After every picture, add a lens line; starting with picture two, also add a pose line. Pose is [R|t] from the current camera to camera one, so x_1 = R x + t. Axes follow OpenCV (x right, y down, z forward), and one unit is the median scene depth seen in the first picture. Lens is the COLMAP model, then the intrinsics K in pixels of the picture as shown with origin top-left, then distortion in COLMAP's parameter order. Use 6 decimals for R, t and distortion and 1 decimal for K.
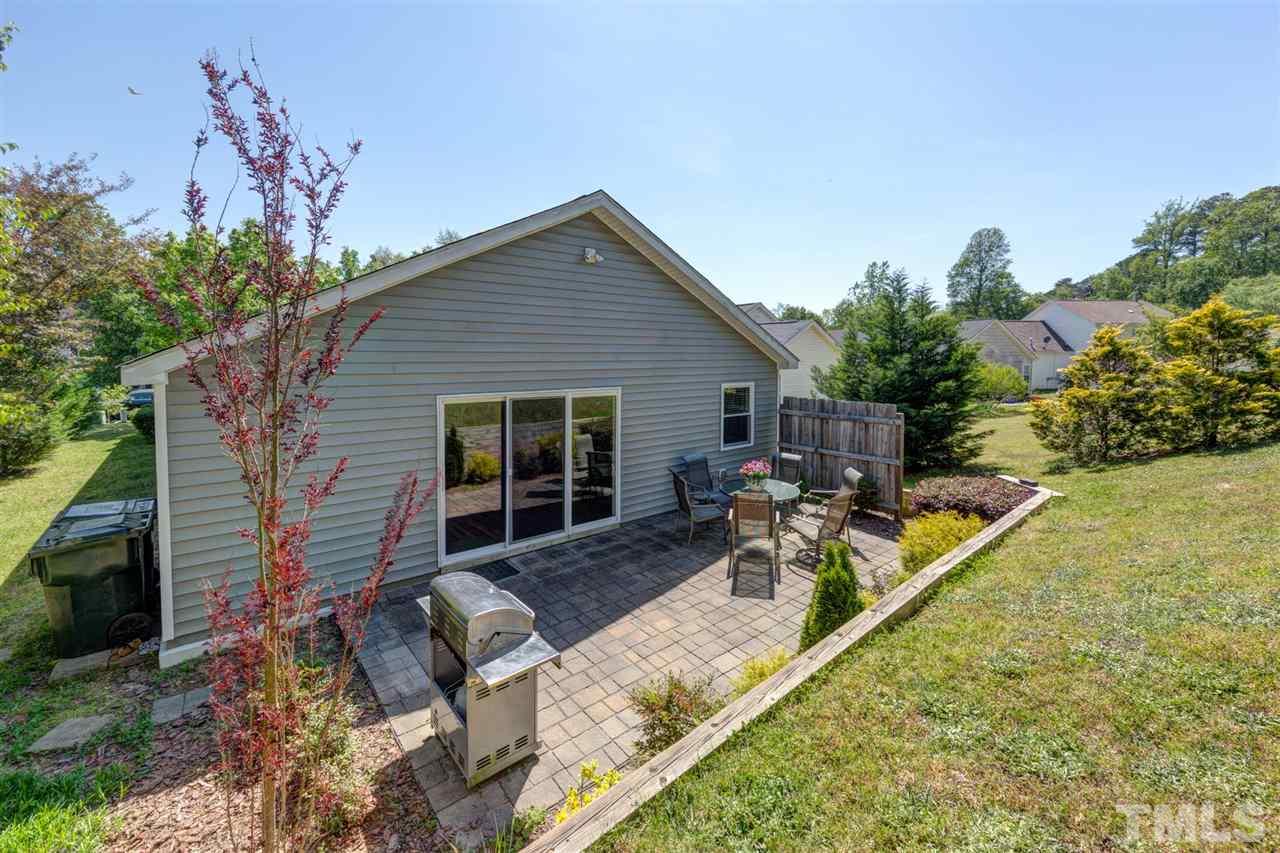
lens RADIAL K [[503.7, 0, 632.3], [0, 503.7, 399.5], [0, 0, 1]] dist [0.007498, -0.000593]
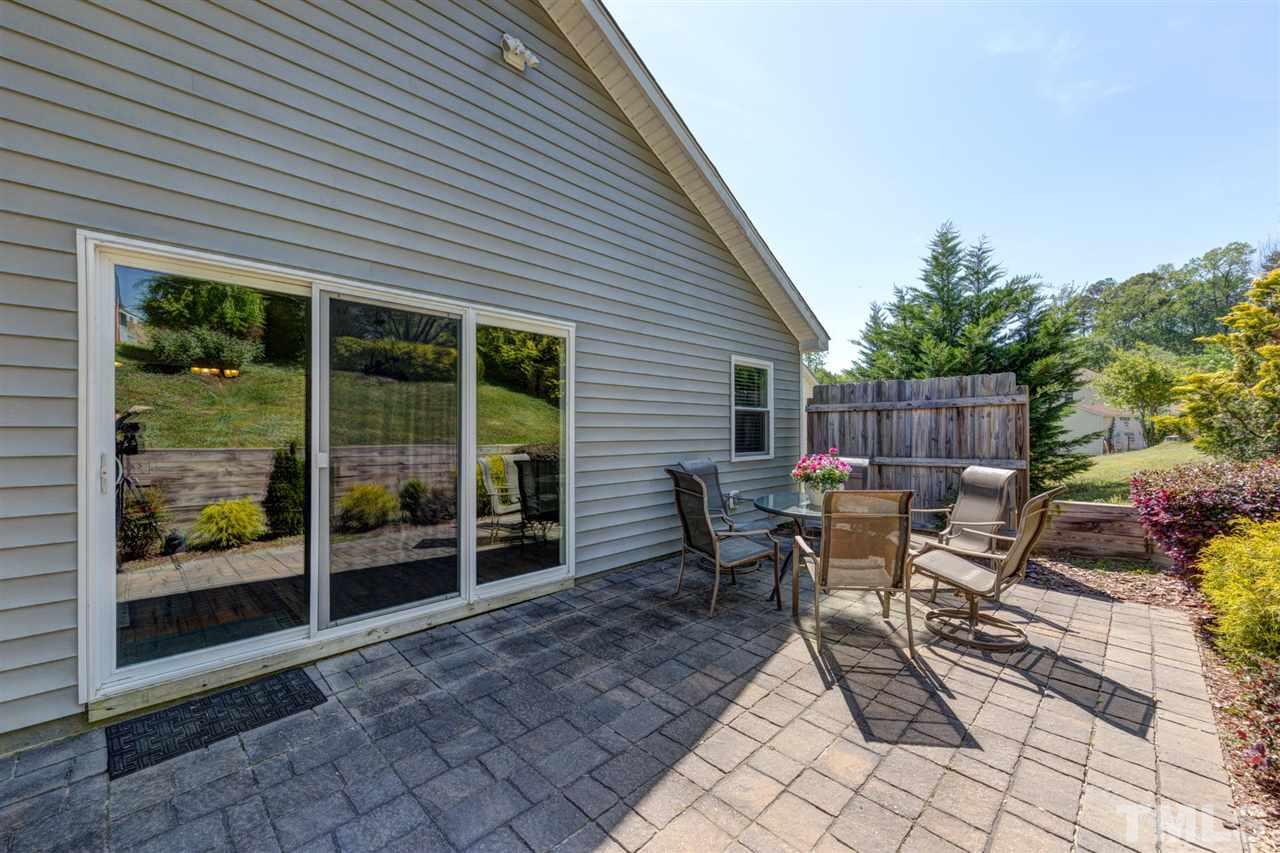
lens RADIAL K [[503.7, 0, 633.0], [0, 503.7, 428.1], [0, 0, 1]] dist [0.007498, -0.000593]
pose [[0.995093, -0.005247, 0.098809, -0.014177], [0.013235, 0.996678, -0.080359, 0.132455], [-0.098059, 0.081272, 0.991856, 0.455804]]
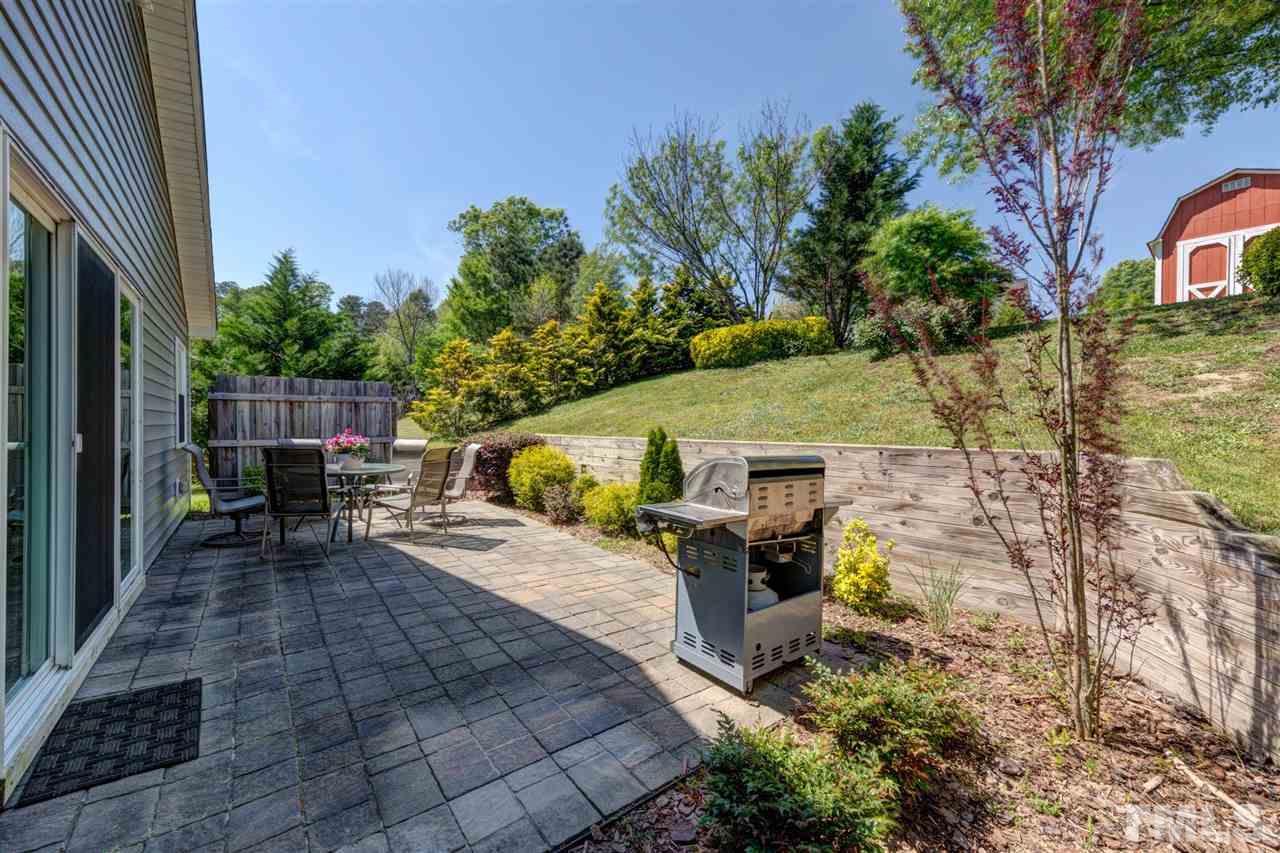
lens RADIAL K [[503.7, 0, 632.4], [0, 503.7, 429.0], [0, 0, 1]] dist [0.007498, -0.000593]
pose [[0.042096, -0.014967, 0.999001, -0.502091], [0.072025, 0.997332, 0.011907, 0.134404], [-0.996514, 0.071452, 0.043062, 0.511759]]
